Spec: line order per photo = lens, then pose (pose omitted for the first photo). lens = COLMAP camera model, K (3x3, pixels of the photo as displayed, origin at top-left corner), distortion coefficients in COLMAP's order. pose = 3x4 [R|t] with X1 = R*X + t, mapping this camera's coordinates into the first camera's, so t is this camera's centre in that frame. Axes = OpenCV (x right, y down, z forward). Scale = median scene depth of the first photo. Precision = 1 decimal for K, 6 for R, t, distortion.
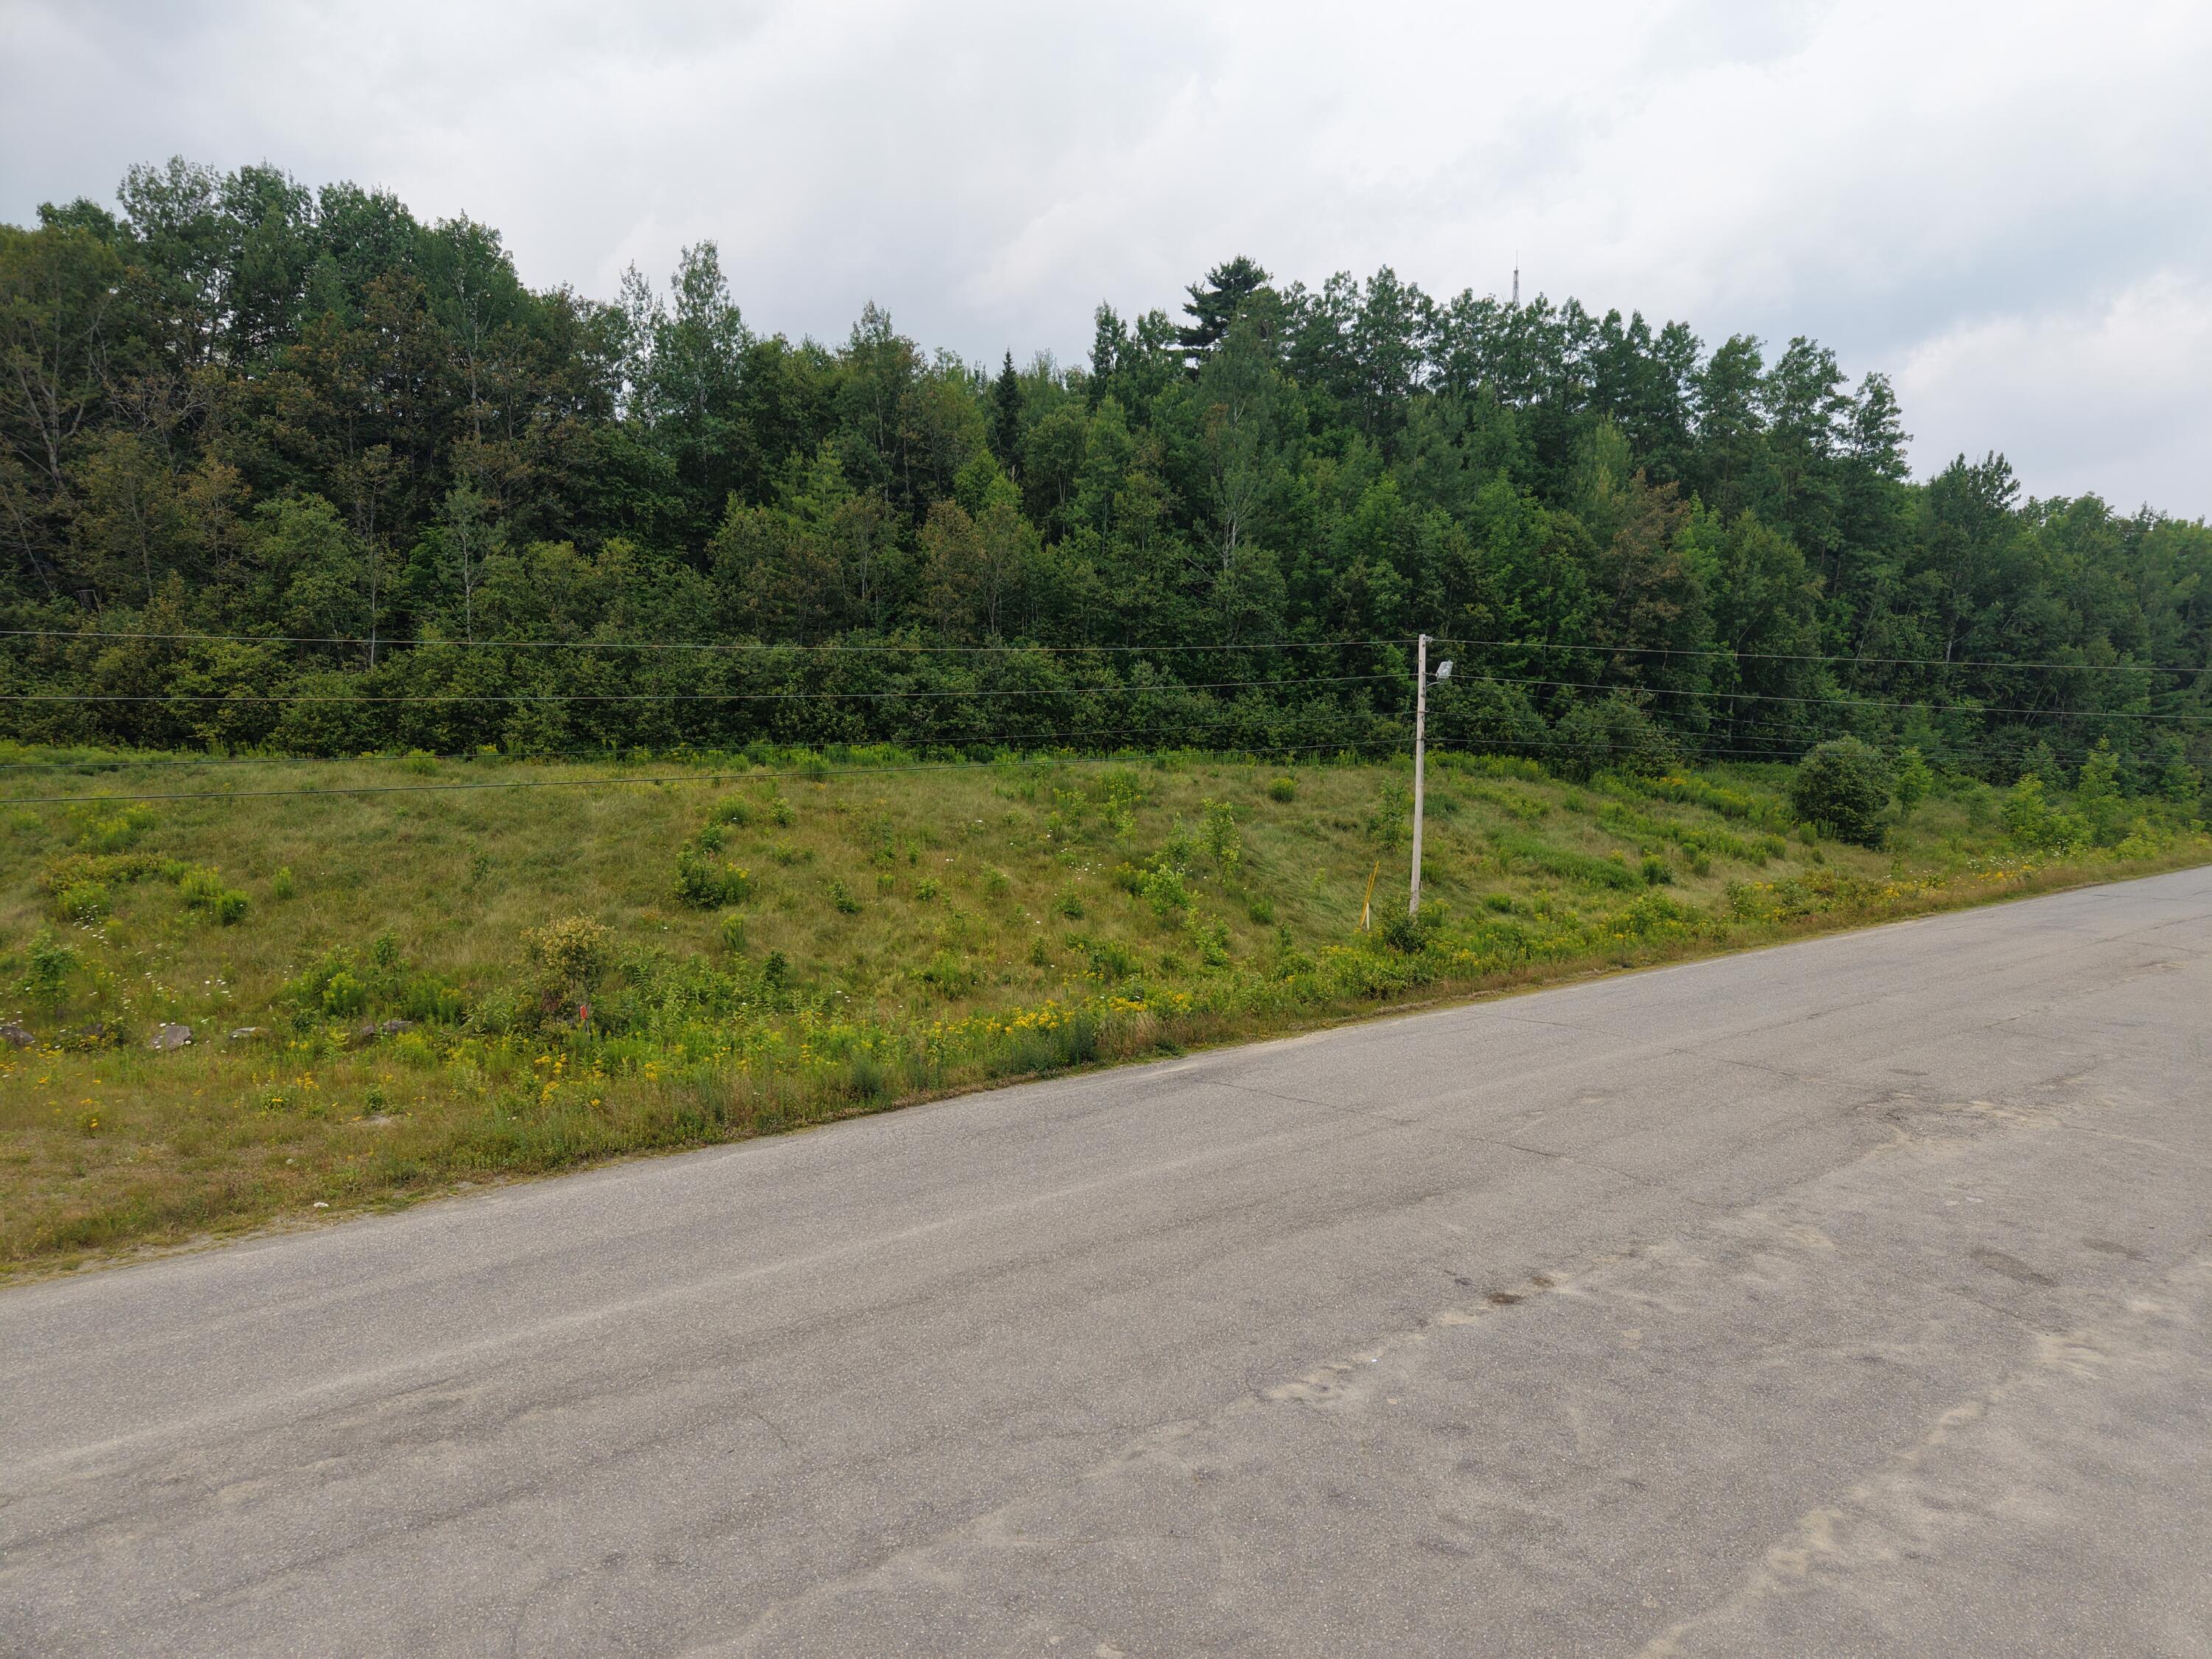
lens RADIAL K [[1471.5, 0, 1106.0], [0, 1471.5, 829.5], [0, 0, 1]] dist [0.027762, -0.024279]
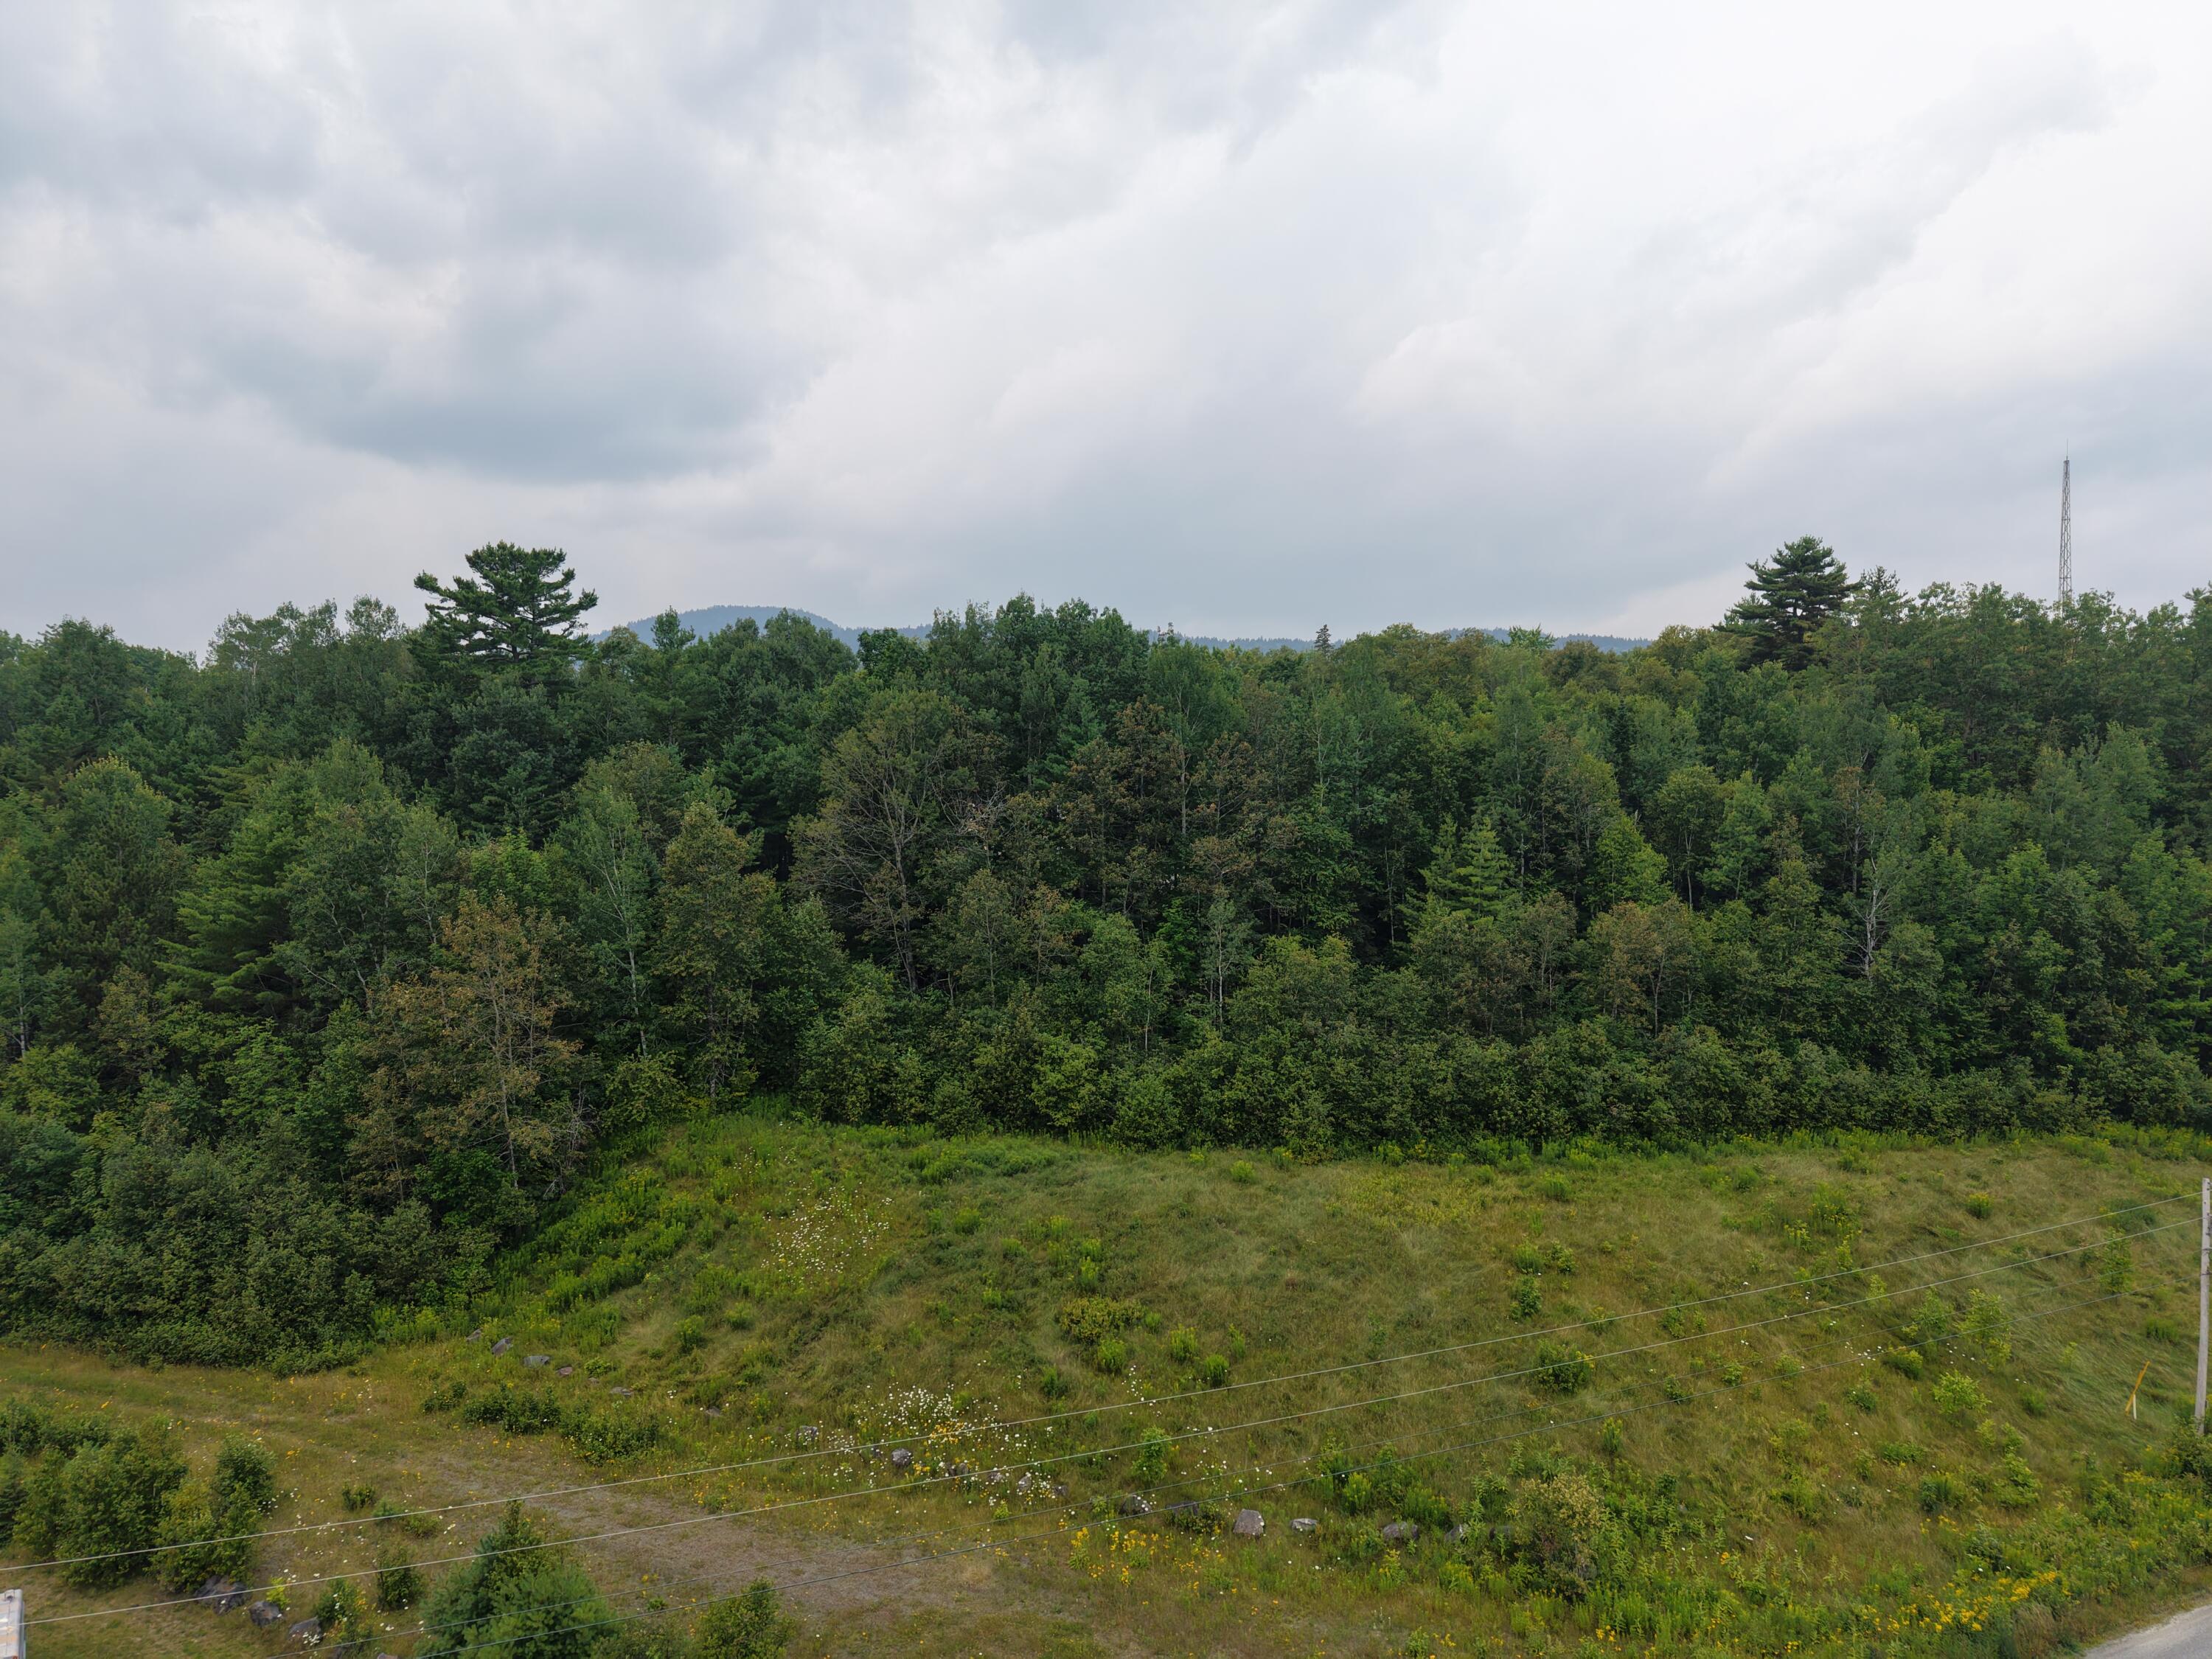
lens RADIAL K [[1471.5, 0, 1106.0], [0, 1471.5, 829.5], [0, 0, 1]] dist [0.027762, -0.024279]
pose [[0.965786, 0.004820, -0.259297, -0.197203], [-0.017492, 0.998761, -0.046586, -0.217666], [0.258751, 0.049528, 0.964673, -0.203902]]
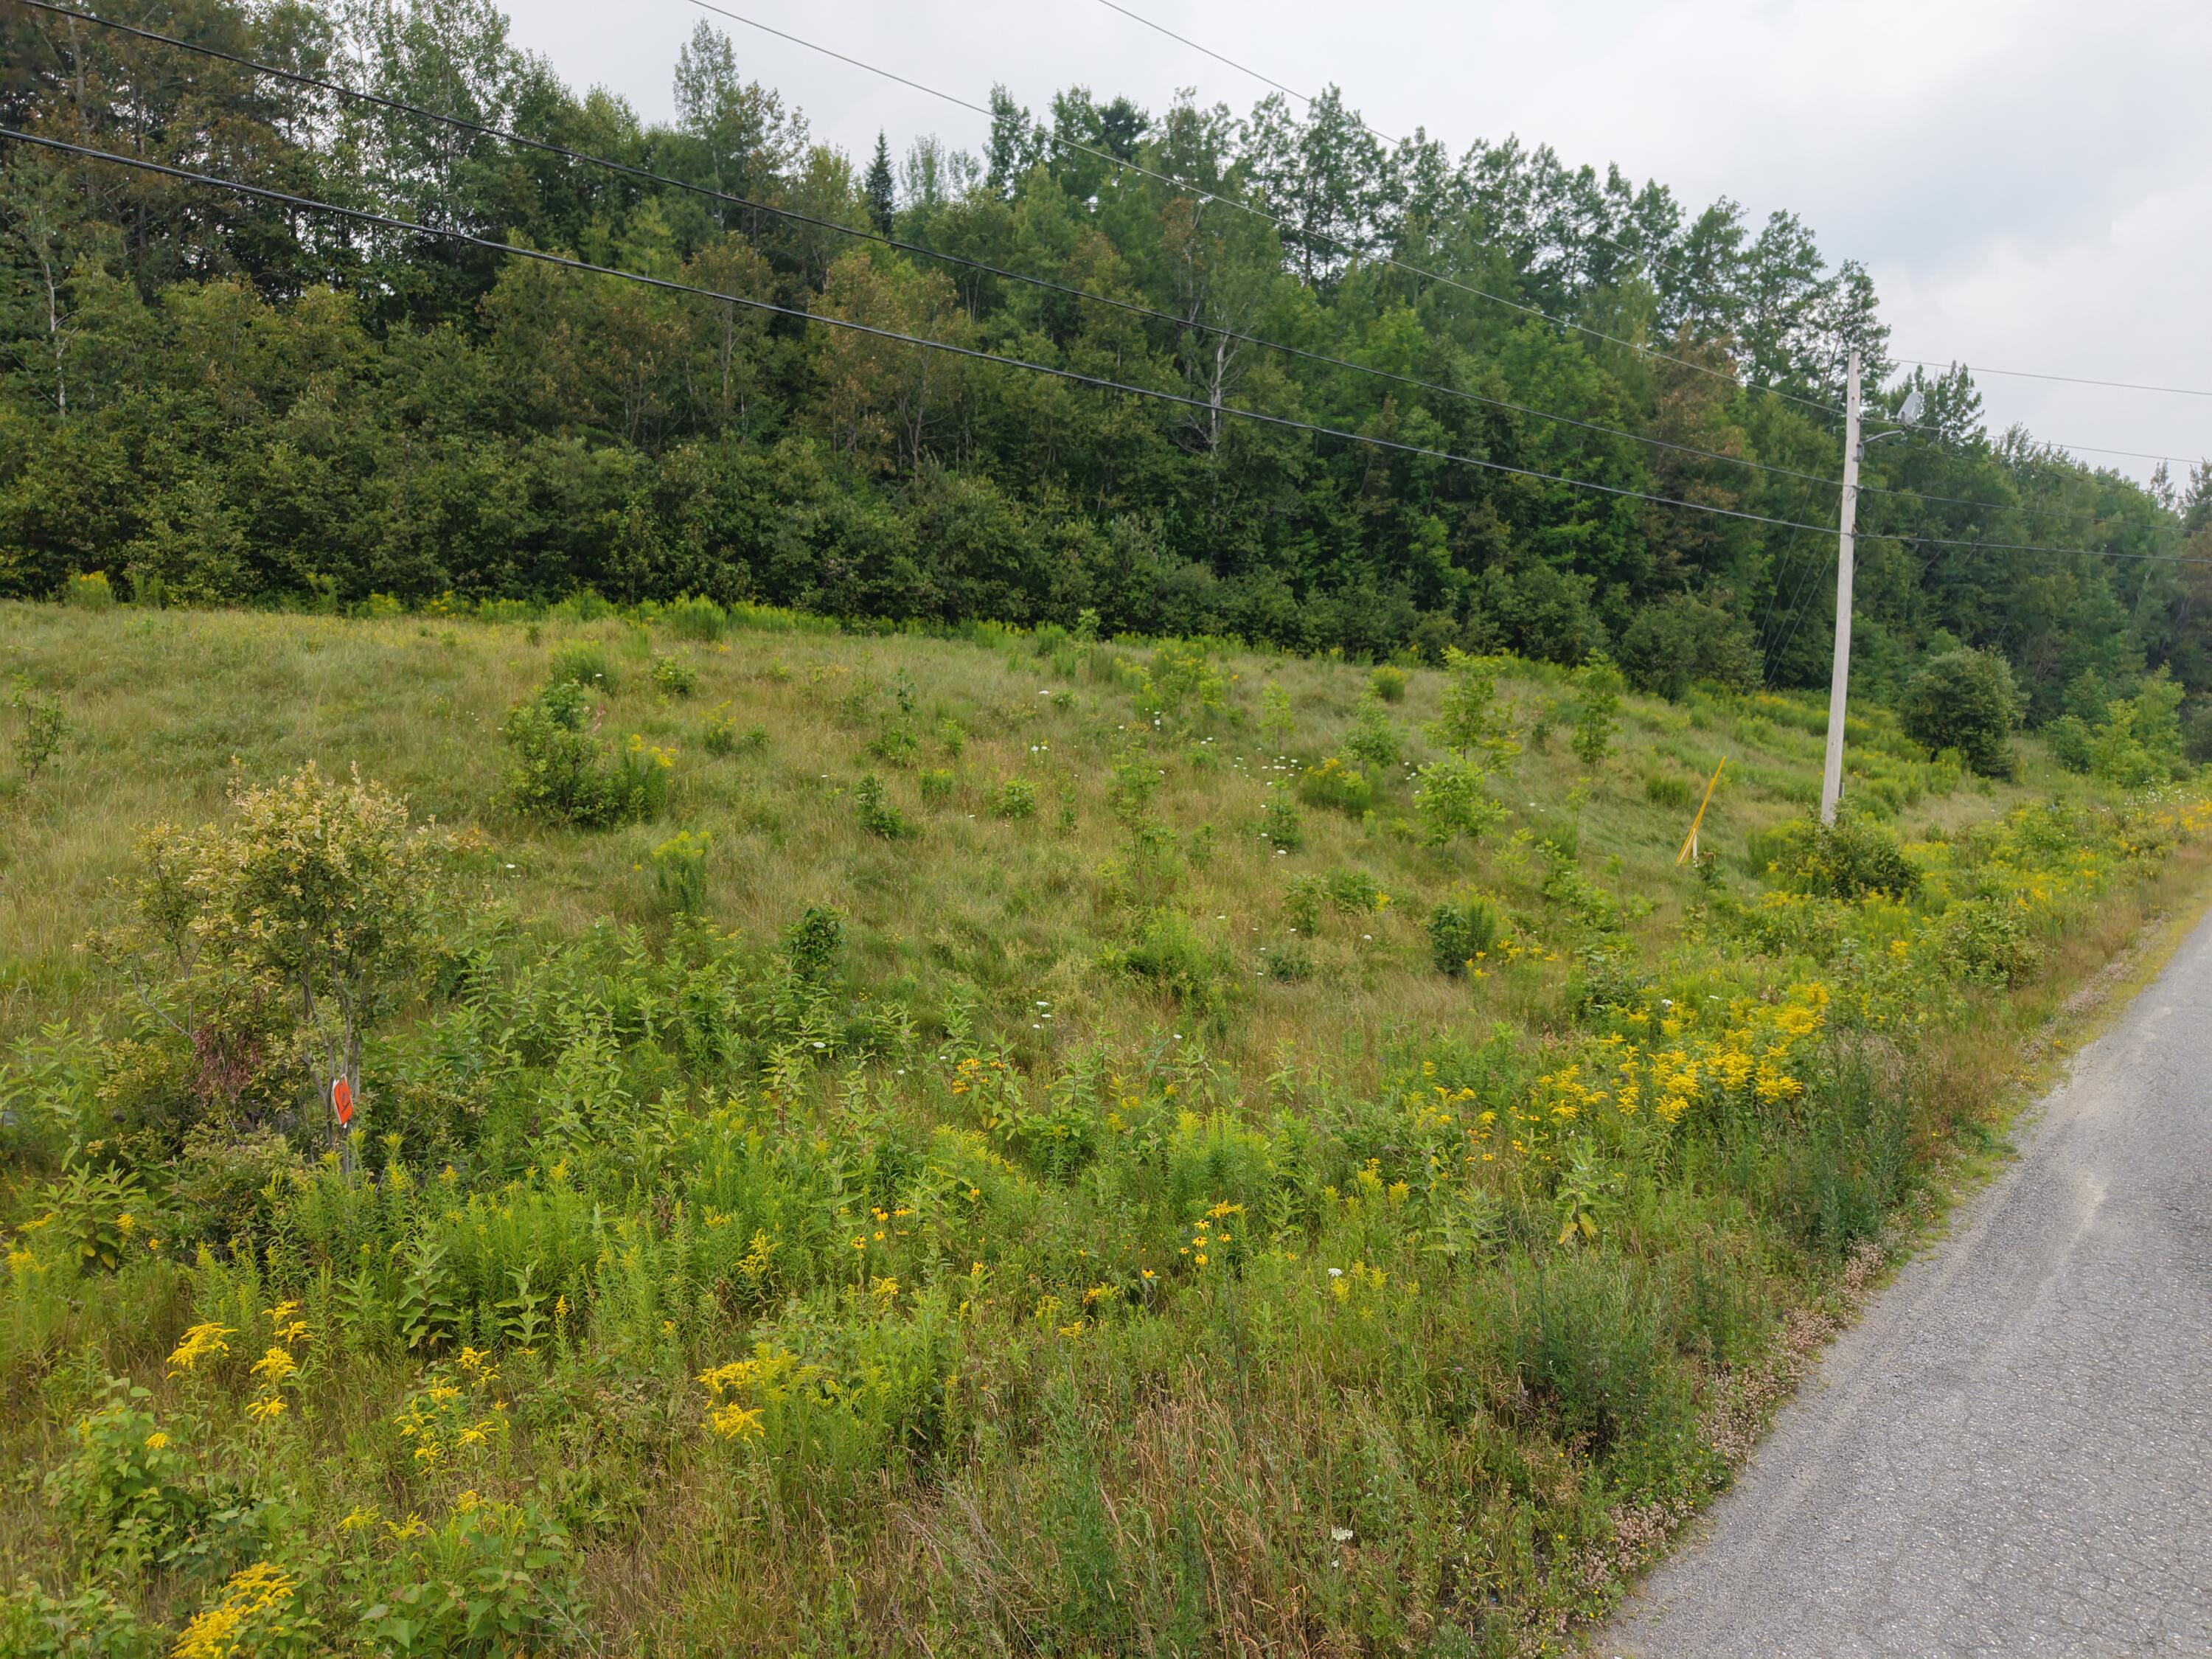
lens RADIAL K [[1491.4, 0, 1102.1], [0, 1491.4, 818.2], [0, 0, 1]] dist [0.002647, 0.001282]
pose [[0.984535, -0.008357, 0.174990, -0.118566], [0.008928, 0.999957, -0.002481, 0.032018], [-0.174962, 0.004005, 0.984567, 0.314256]]
